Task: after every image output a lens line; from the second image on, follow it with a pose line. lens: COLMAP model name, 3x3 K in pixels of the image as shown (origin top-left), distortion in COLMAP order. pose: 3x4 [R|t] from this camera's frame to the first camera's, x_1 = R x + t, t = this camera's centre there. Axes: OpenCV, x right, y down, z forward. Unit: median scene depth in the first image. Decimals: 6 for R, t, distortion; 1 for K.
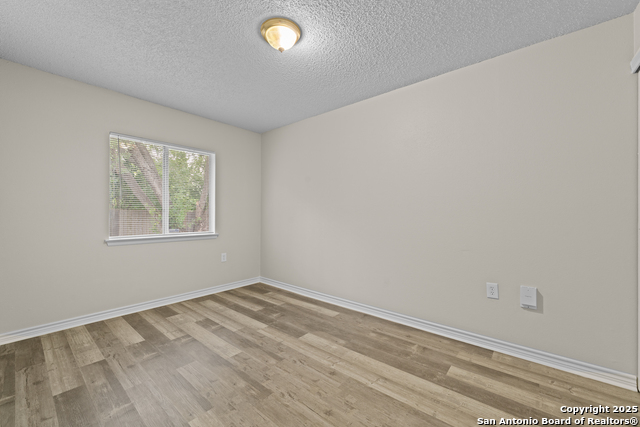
lens RADIAL K [[256.2, 0, 318.6], [0, 256.2, 218.1], [0, 0, 1]] dist [-0.007162, 0.000449]
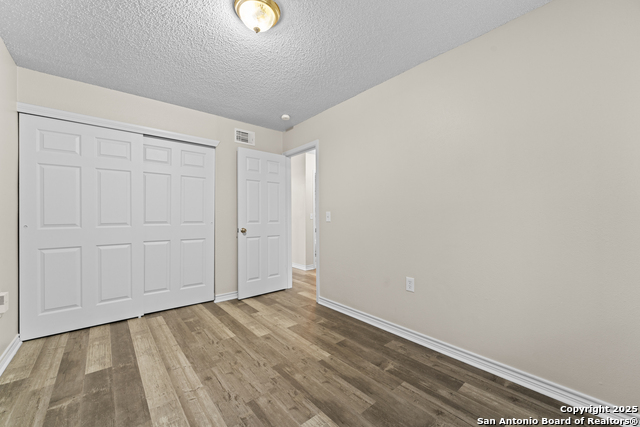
lens RADIAL K [[256.2, 0, 318.6], [0, 256.2, 218.1], [0, 0, 1]] dist [-0.007162, 0.000449]
pose [[-0.986570, -0.003798, 0.163293, -0.533958], [-0.001053, 0.999857, 0.016896, -0.024161], [-0.163334, 0.016497, -0.986433, 1.940903]]
